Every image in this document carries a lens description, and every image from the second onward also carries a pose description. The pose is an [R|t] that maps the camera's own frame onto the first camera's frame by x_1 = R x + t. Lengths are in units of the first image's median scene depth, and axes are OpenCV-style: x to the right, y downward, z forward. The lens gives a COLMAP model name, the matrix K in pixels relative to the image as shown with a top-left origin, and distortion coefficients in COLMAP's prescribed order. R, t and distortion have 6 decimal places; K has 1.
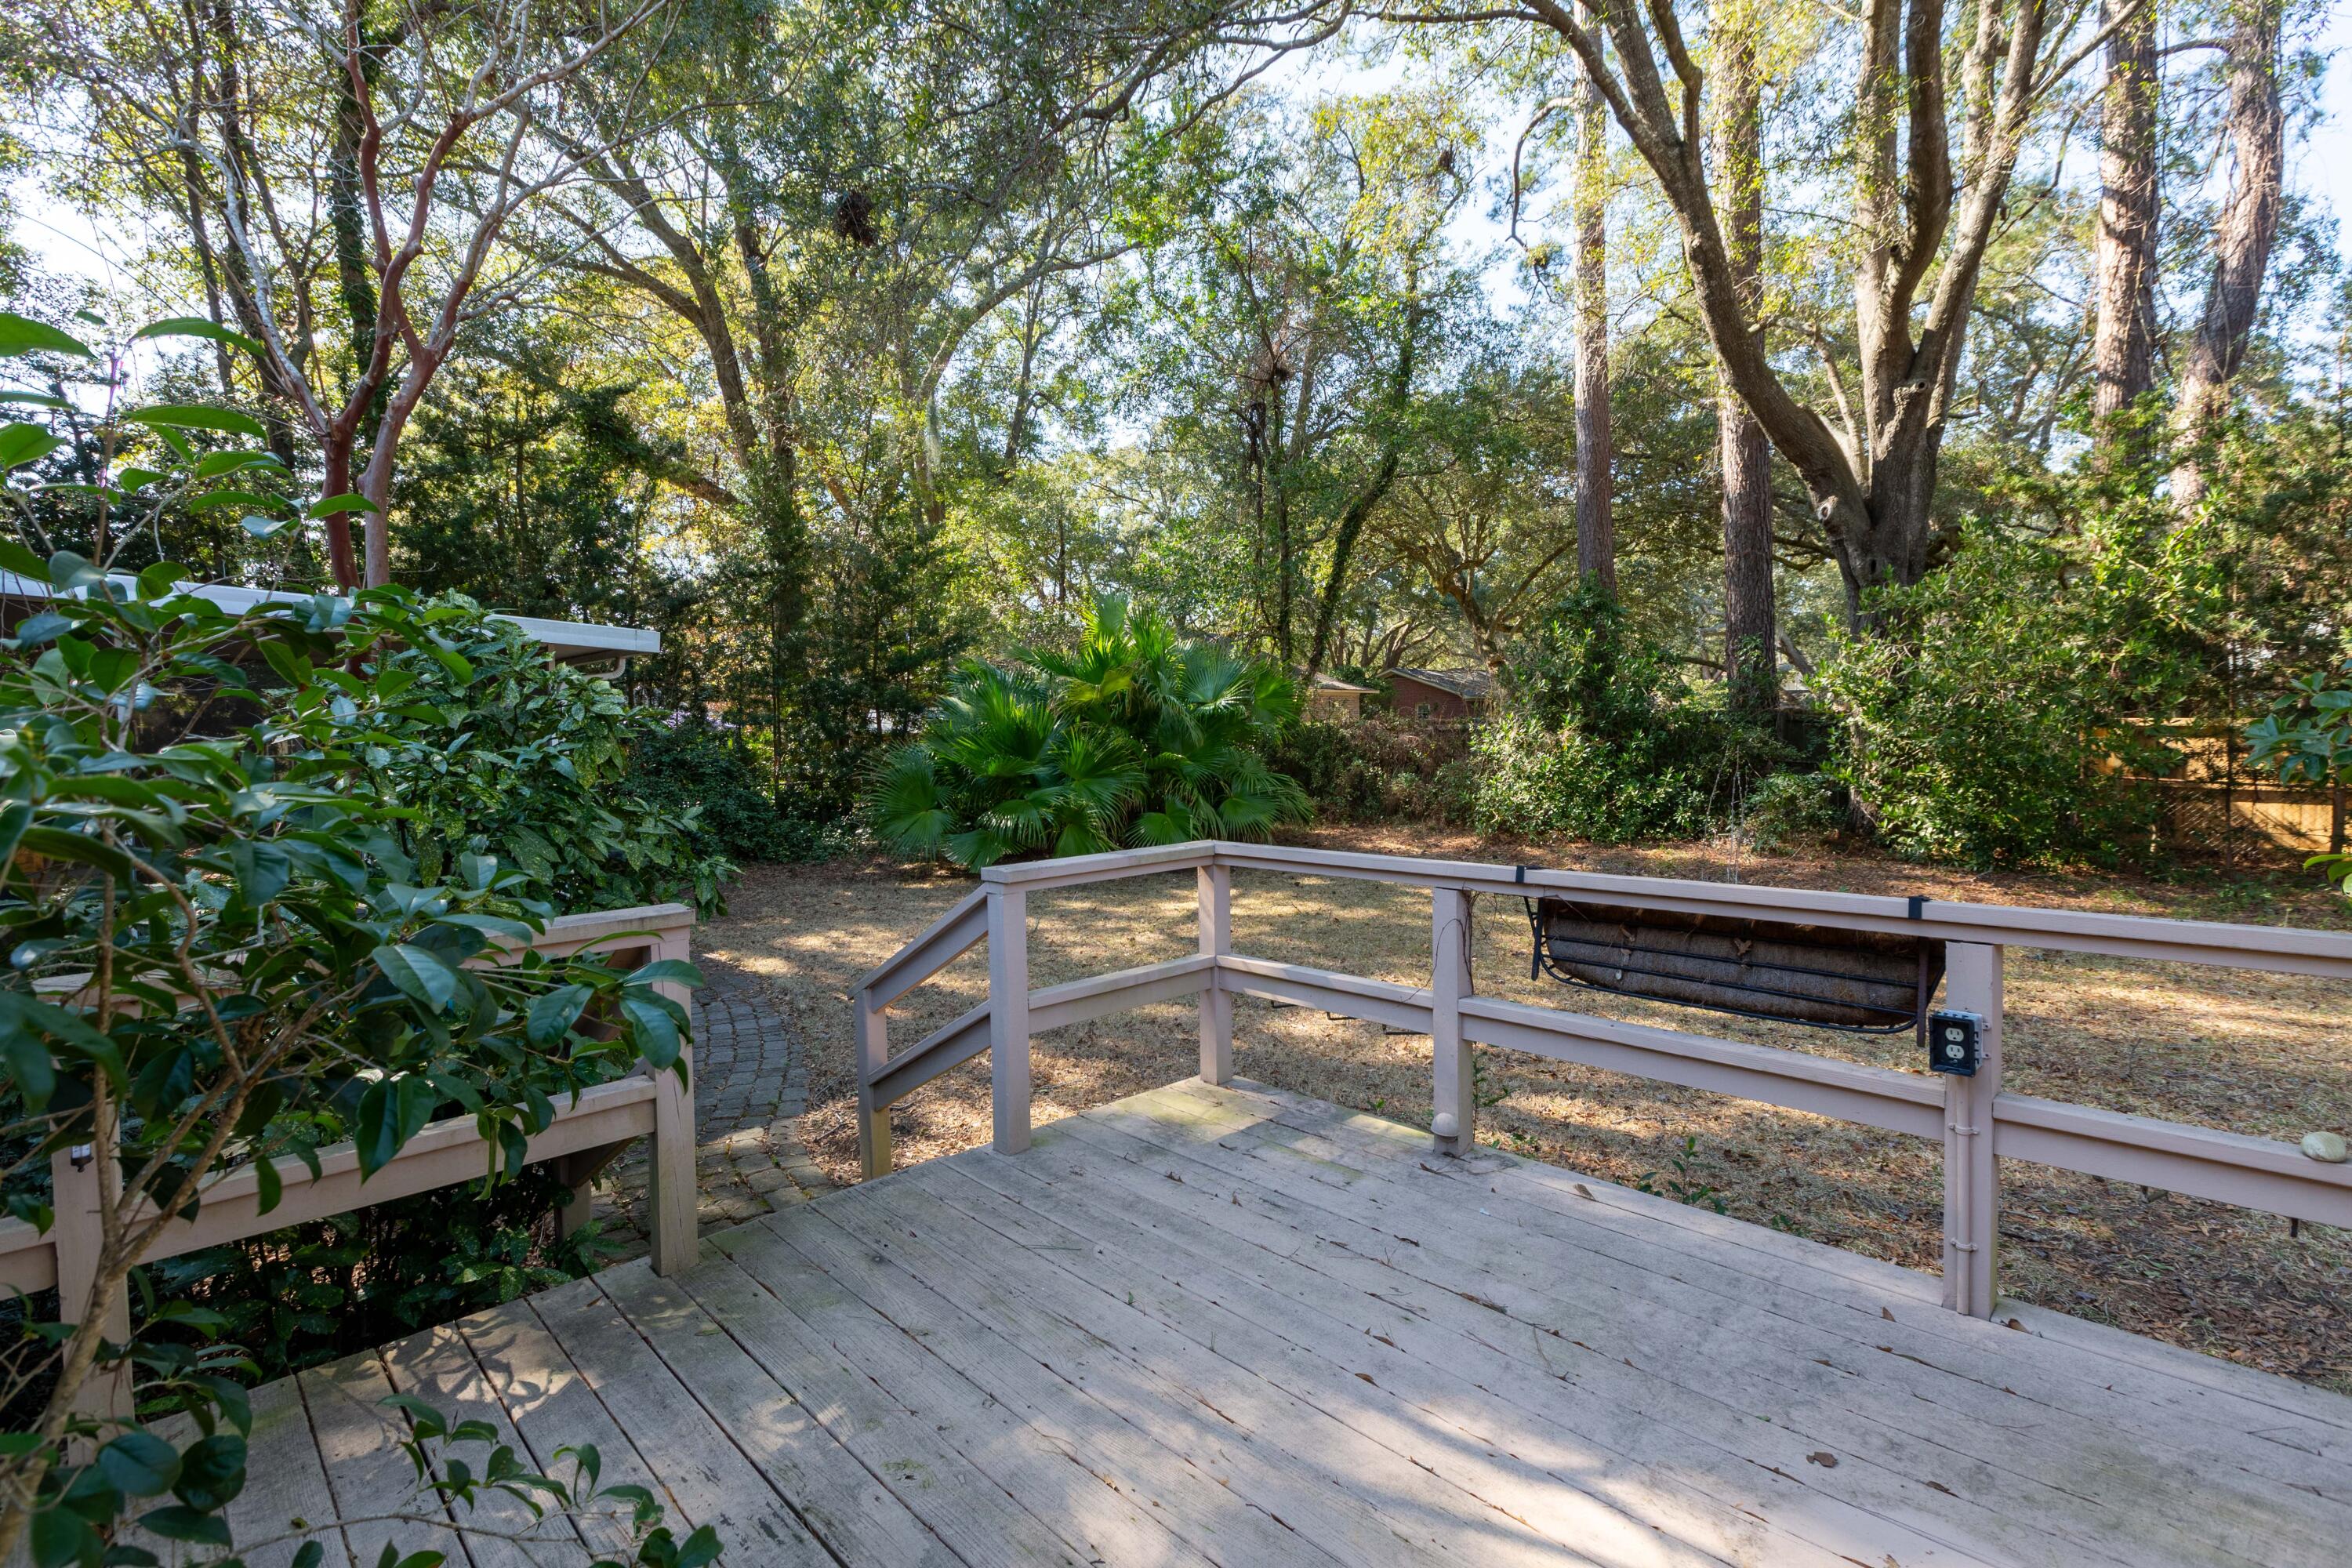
lens RADIAL K [[1095.9, 0, 1201.4], [0, 1095.9, 724.9], [0, 0, 1]] dist [0.003171, 0.000687]
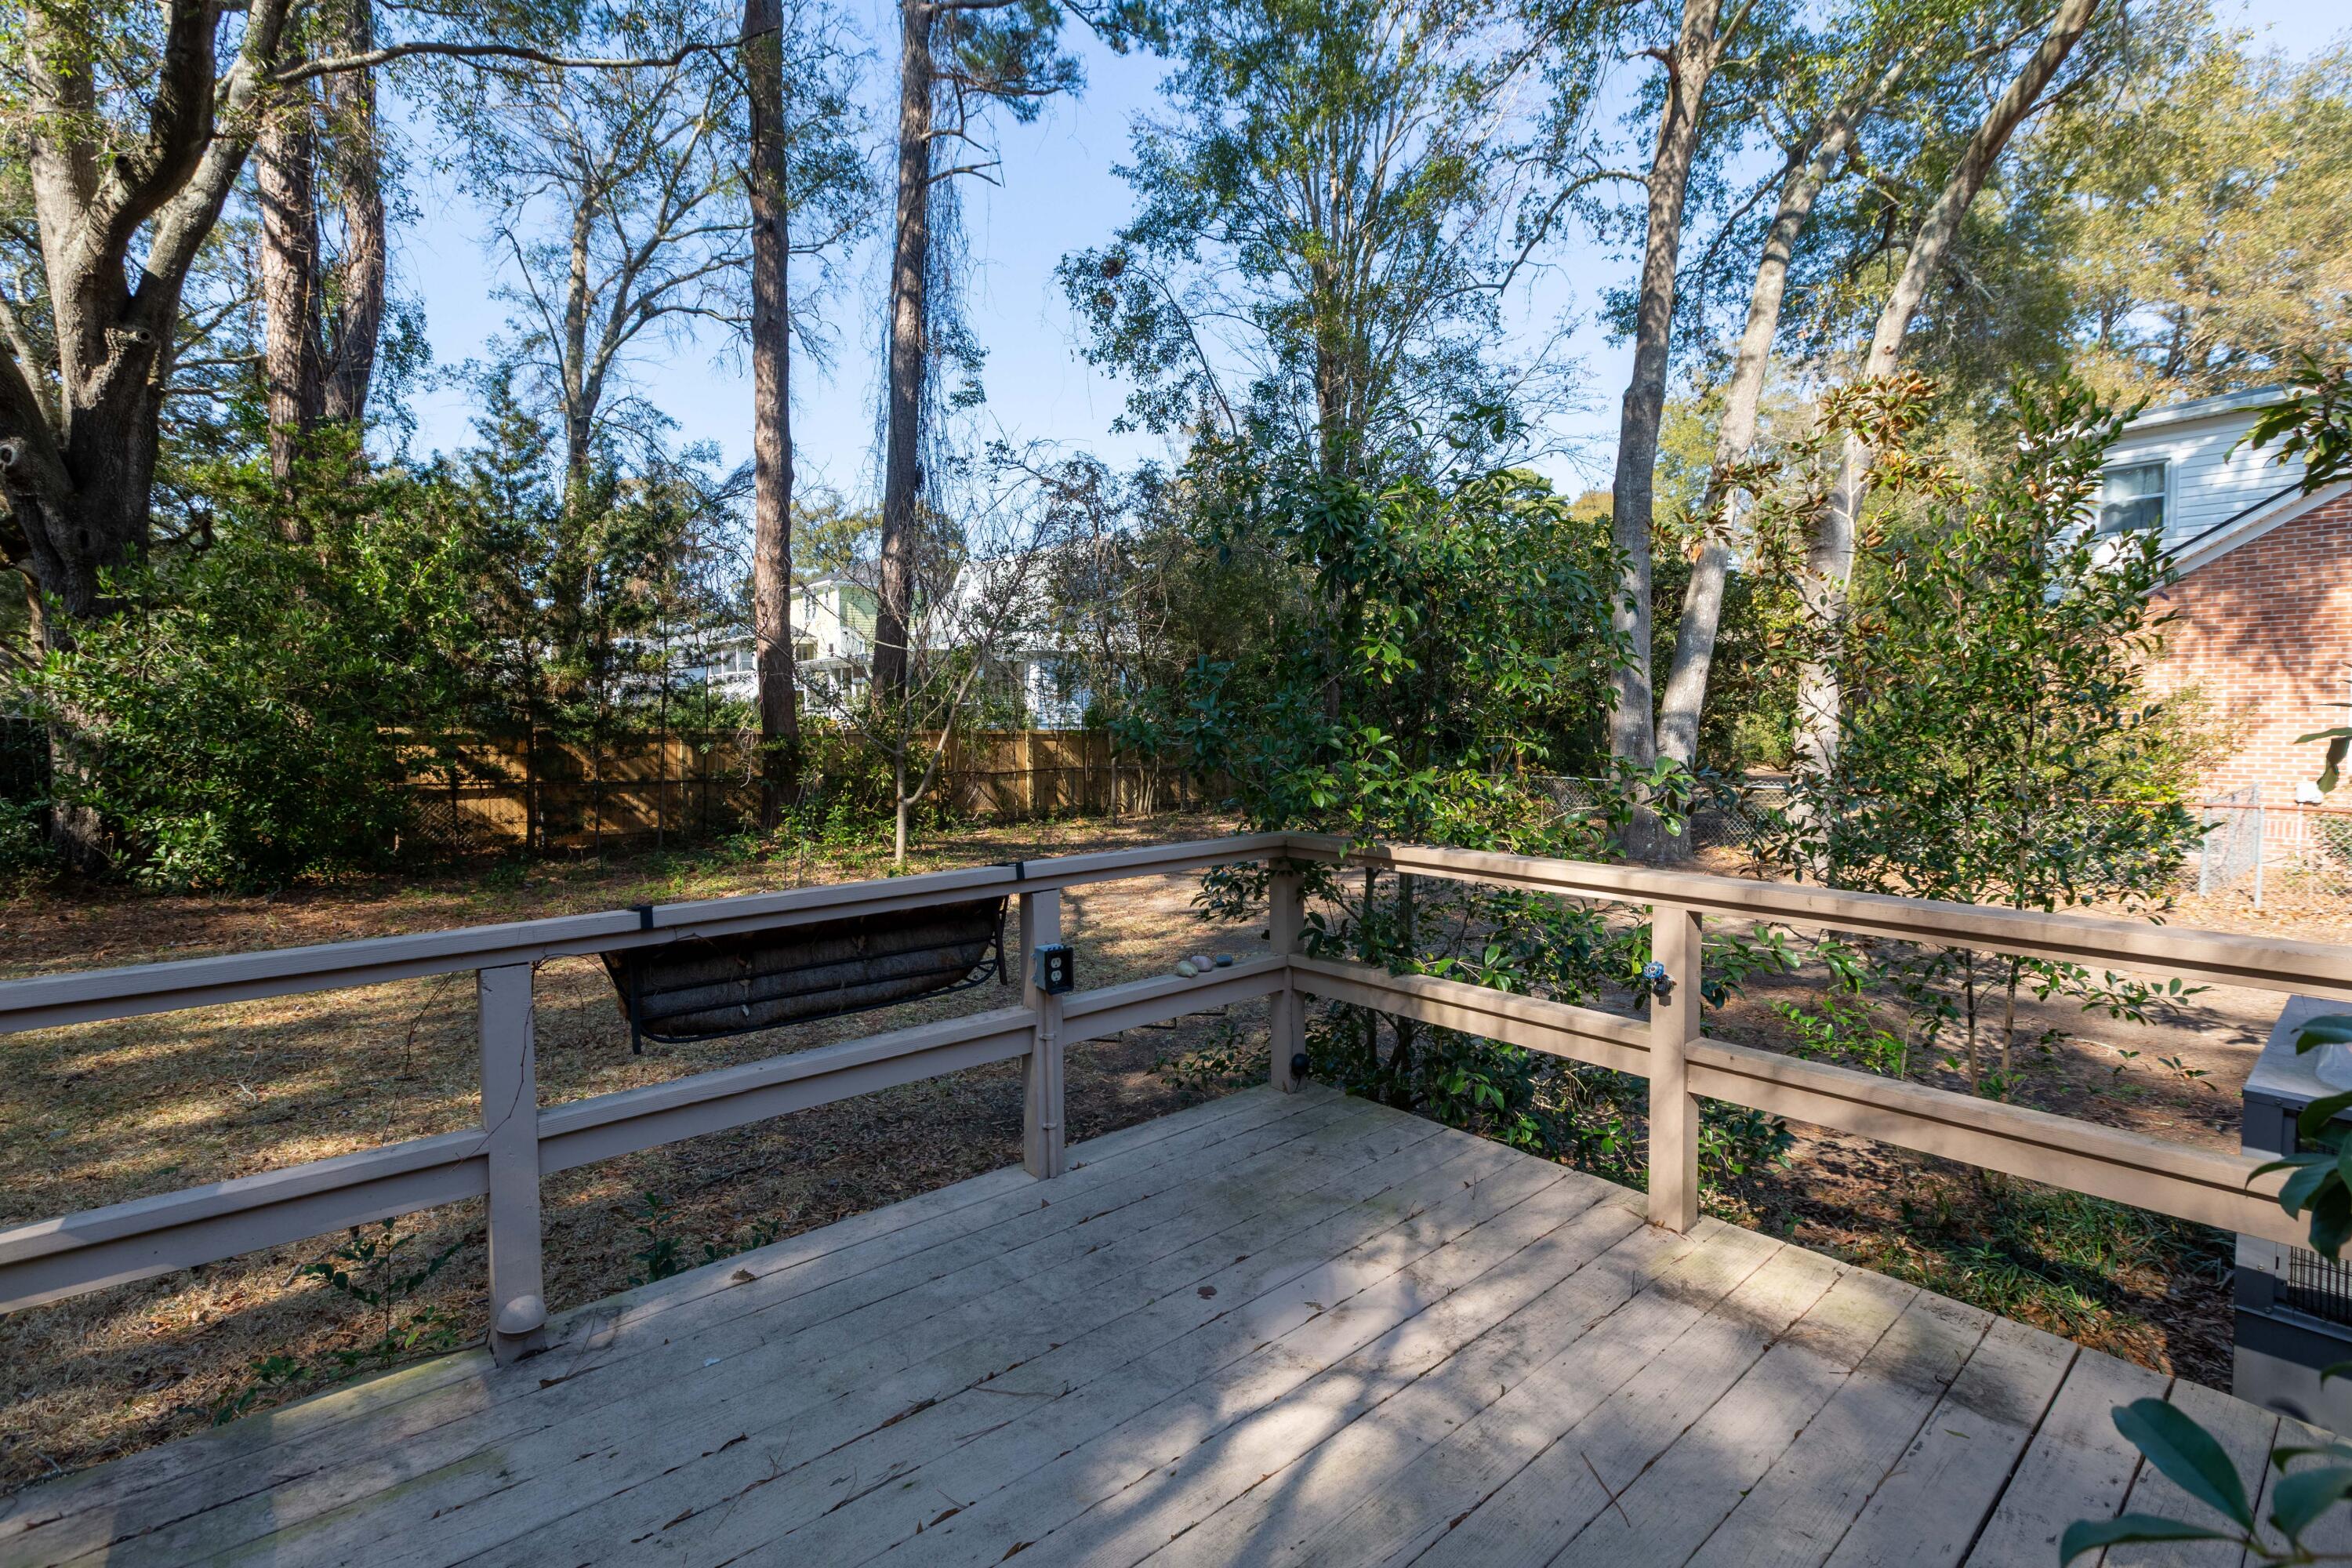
lens RADIAL K [[1066.8, 0, 1173.8], [0, 1066.8, 742.3], [0, 0, 1]] dist [0.000754, -0.000161]
pose [[0.095283, -0.012479, 0.995372, -0.354868], [0.008017, 0.999899, 0.011768, 0.007198], [-0.995418, 0.006858, 0.095373, 0.488321]]
